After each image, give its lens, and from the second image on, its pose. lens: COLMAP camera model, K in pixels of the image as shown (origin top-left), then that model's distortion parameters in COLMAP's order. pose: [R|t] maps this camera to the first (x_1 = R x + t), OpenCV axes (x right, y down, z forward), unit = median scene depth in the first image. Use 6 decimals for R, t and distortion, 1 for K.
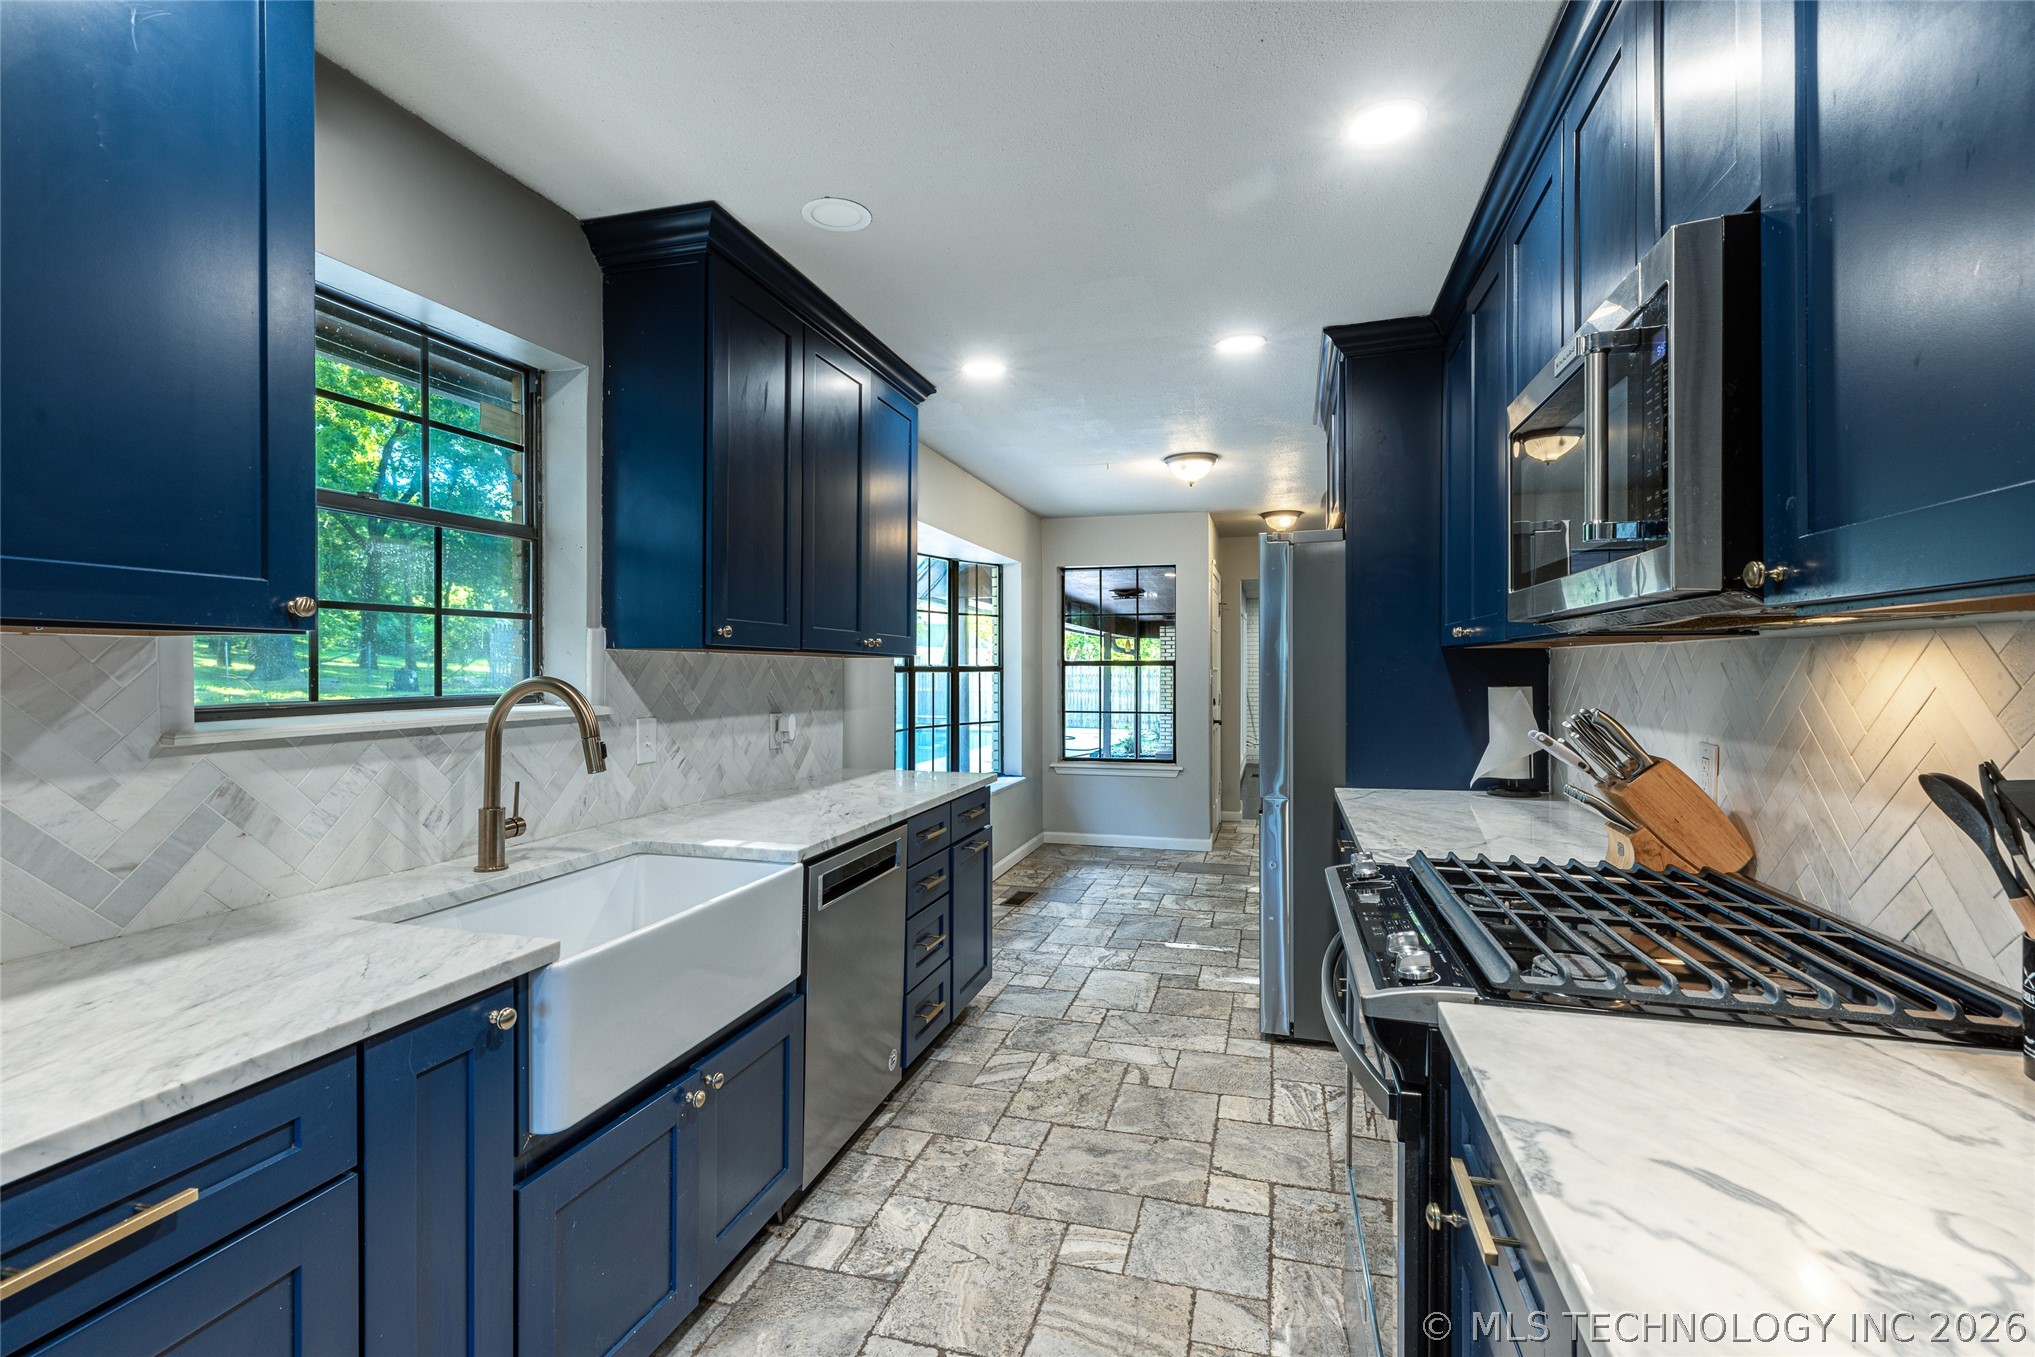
lens RADIAL K [[906.5, 0, 1016.1], [0, 906.5, 668.9], [0, 0, 1]] dist [0.004052, -0.001027]
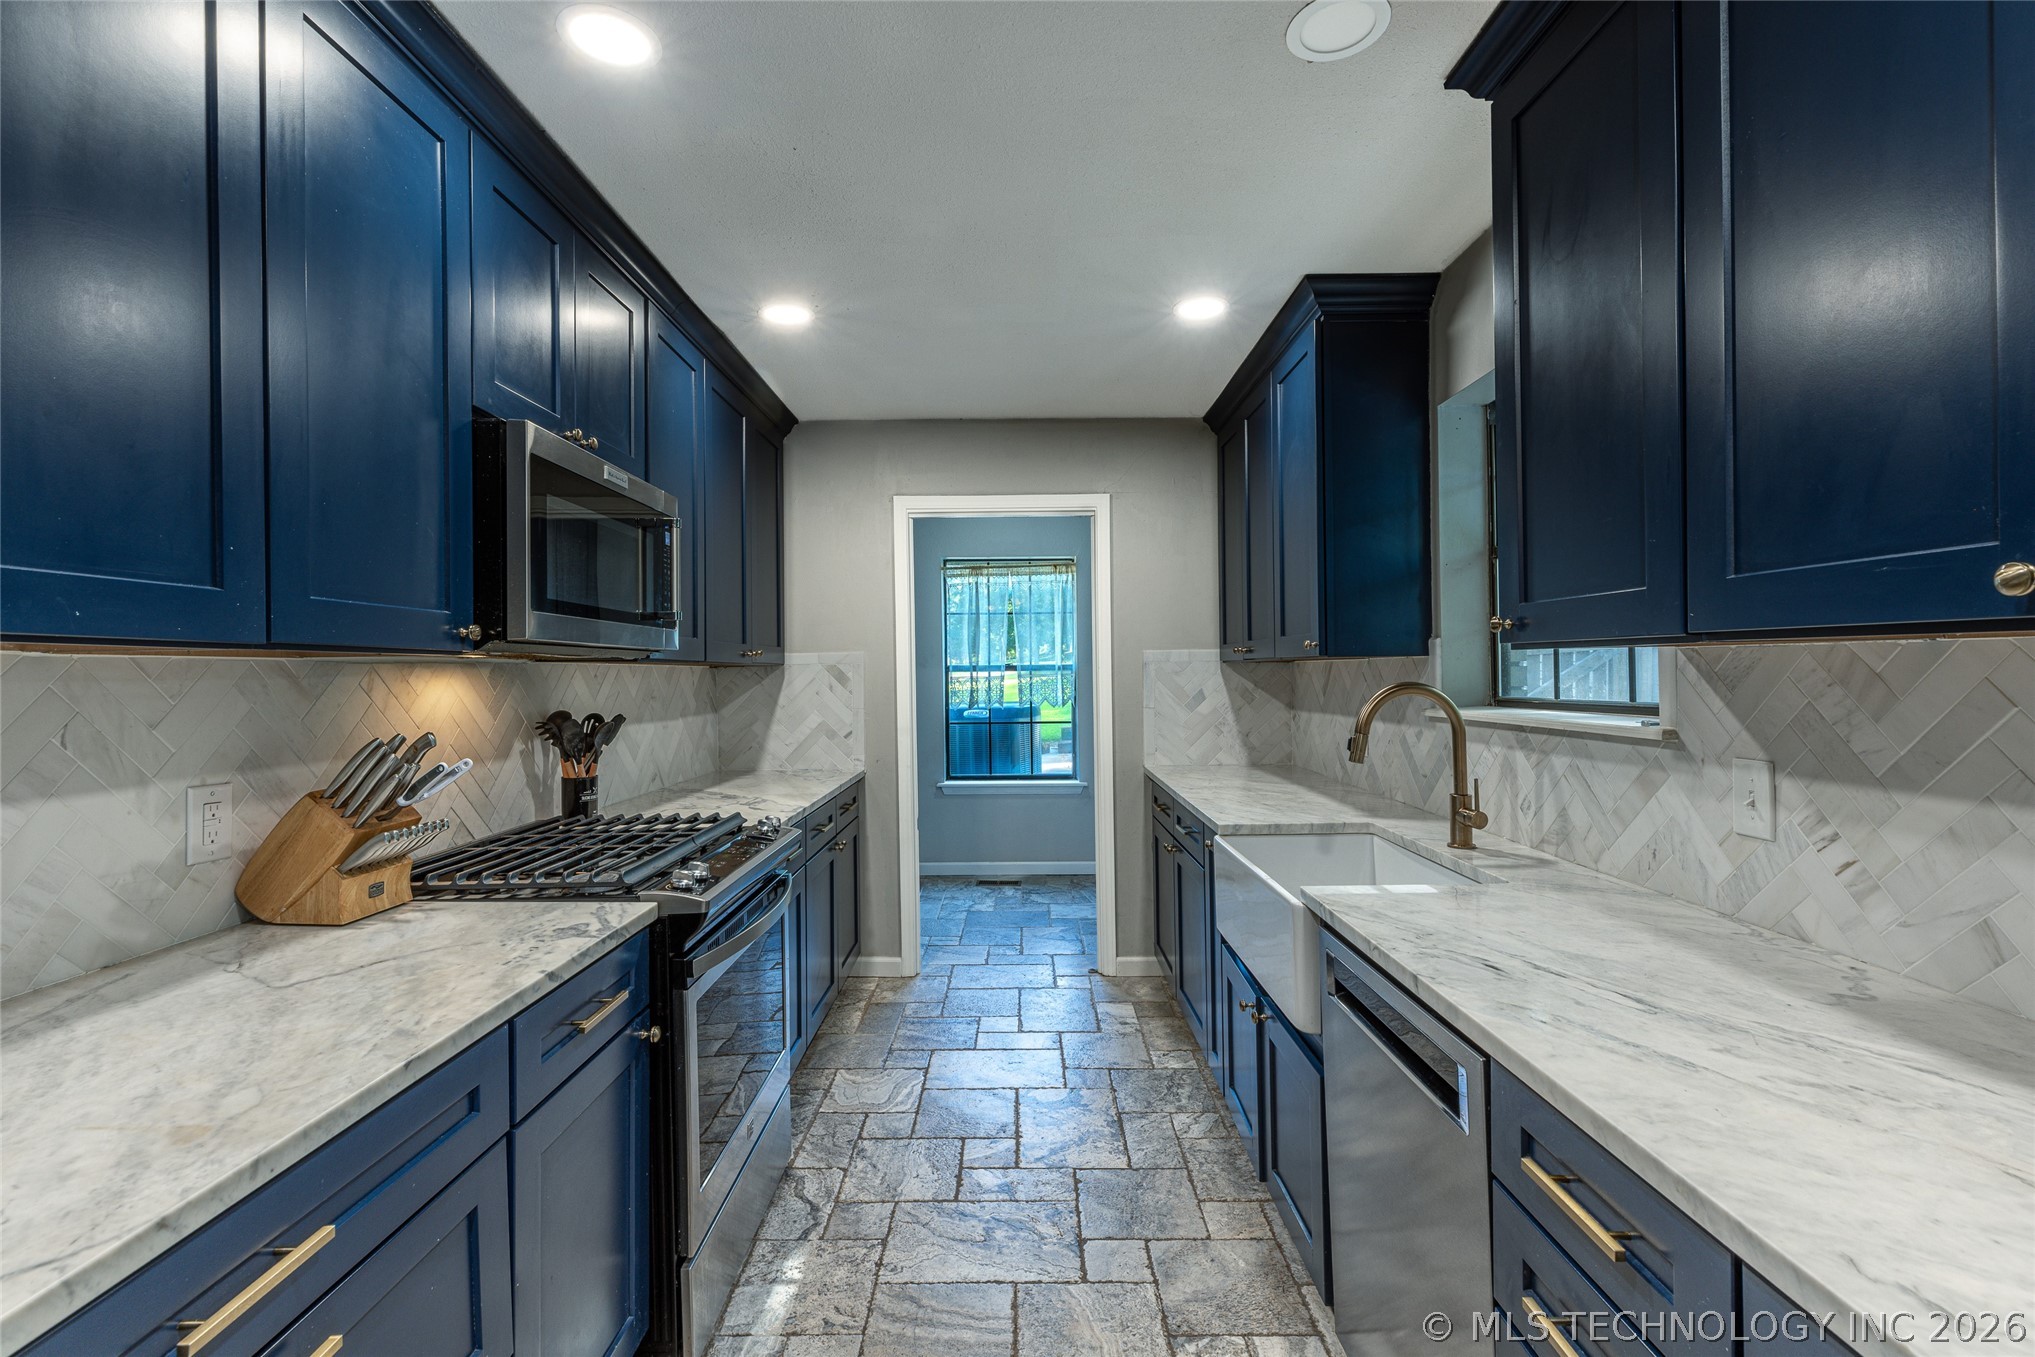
lens RADIAL K [[906.5, 0, 1016.1], [0, 906.5, 673.2], [0, 0, 1]] dist [0.004052, -0.001027]
pose [[-0.962683, 0.011210, -0.270400, 0.197077], [0.010904, 0.999937, 0.002634, -0.008105], [0.270412, -0.000413, -0.962745, 1.361680]]
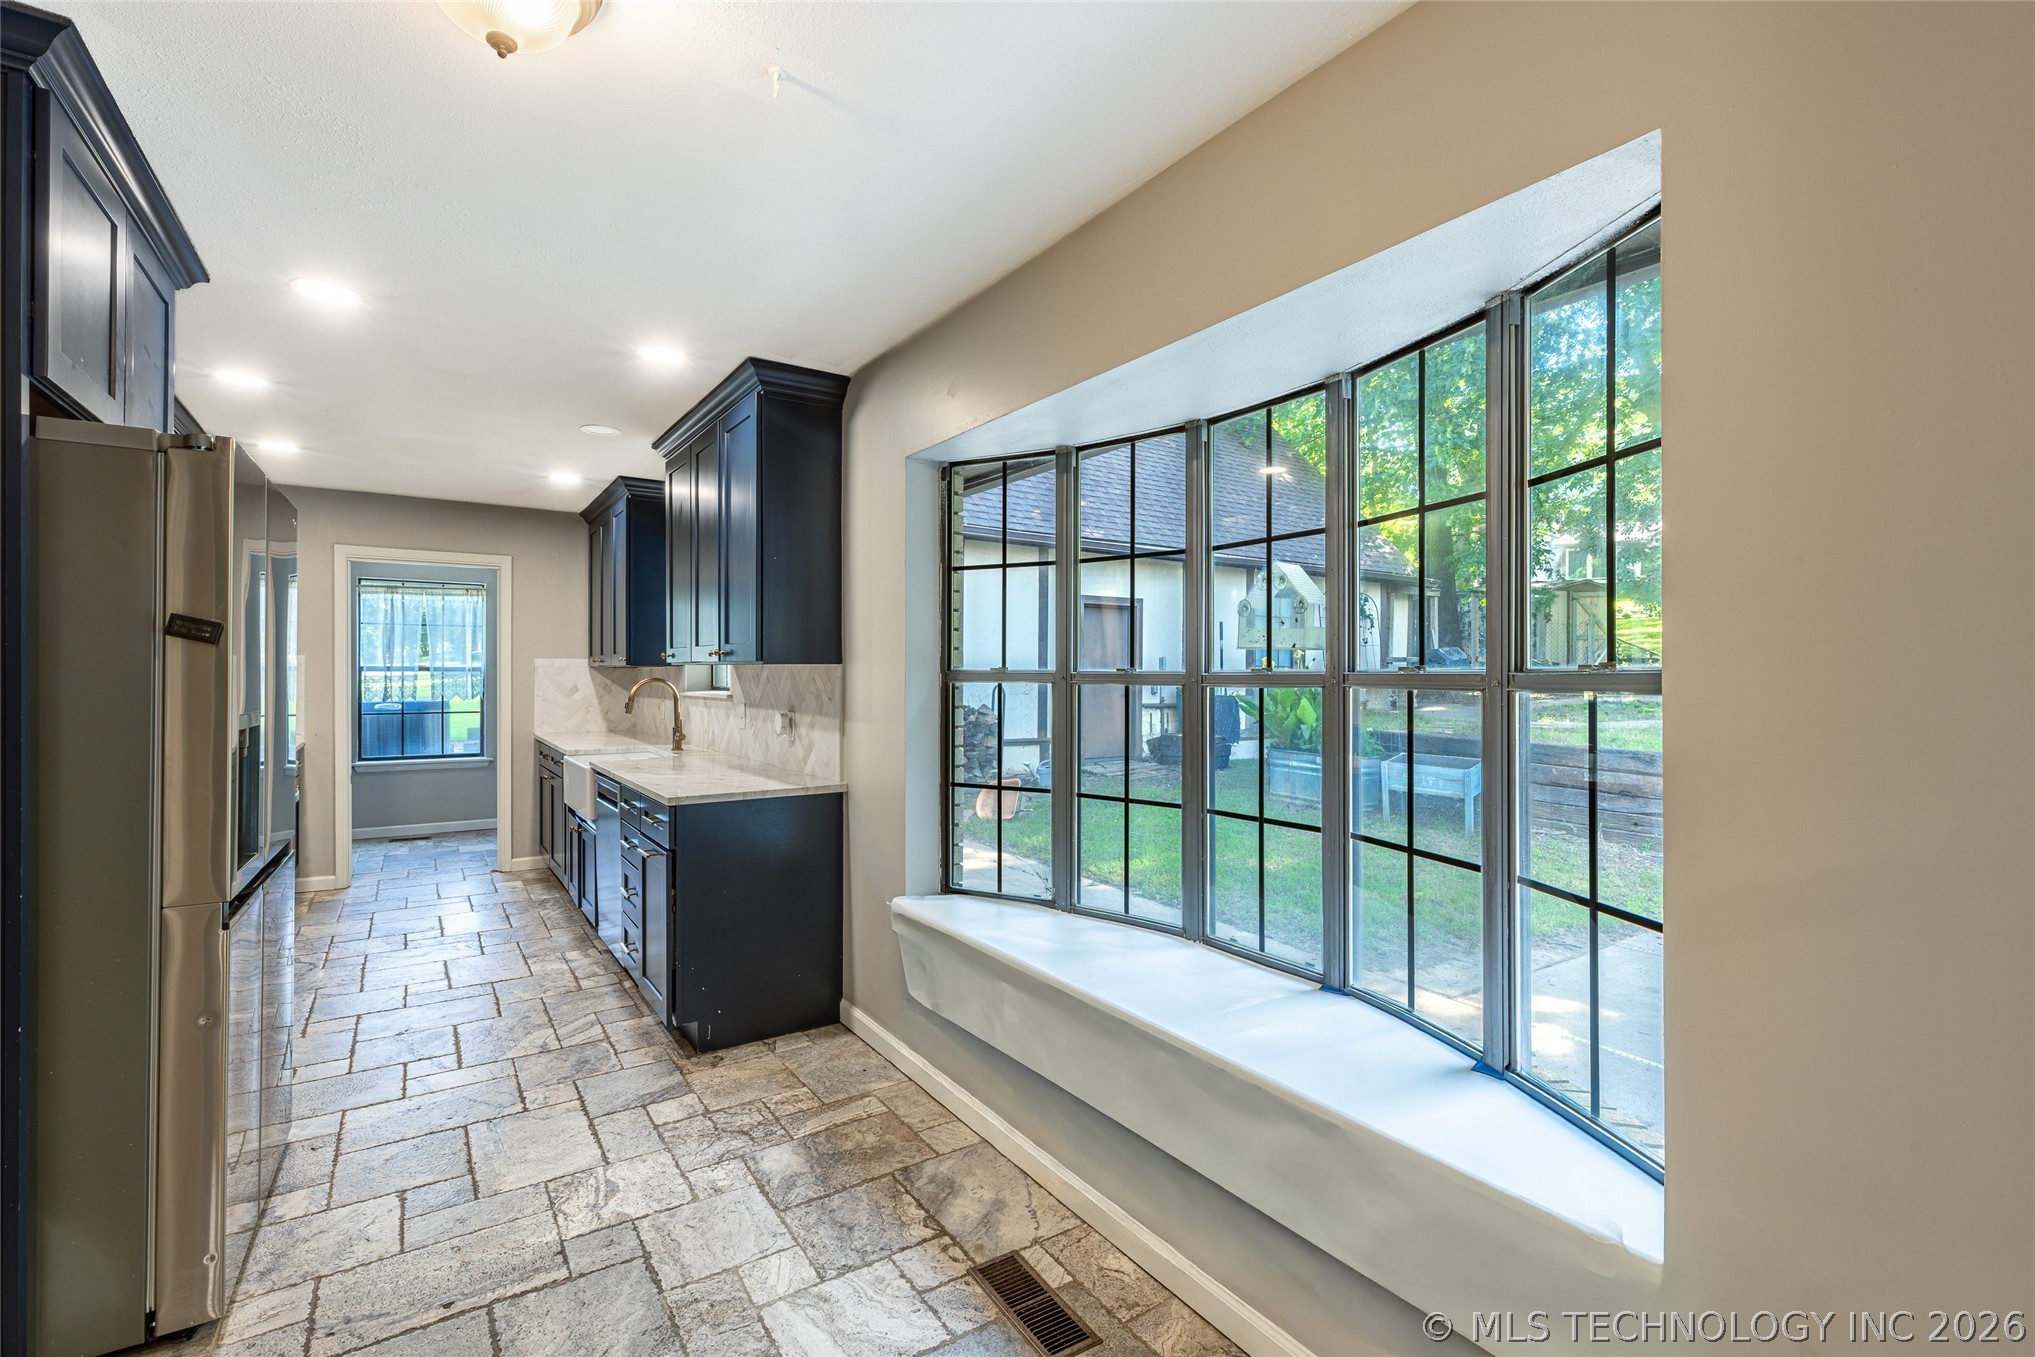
lens RADIAL K [[906.5, 0, 1021.8], [0, 906.5, 667.3], [0, 0, 1]] dist [0.004052, -0.001027]
pose [[-0.642512, -0.005760, -0.766254, 0.567694], [-0.000697, 0.999976, -0.006932, -0.003411], [0.766275, -0.003919, -0.642501, 2.421856]]
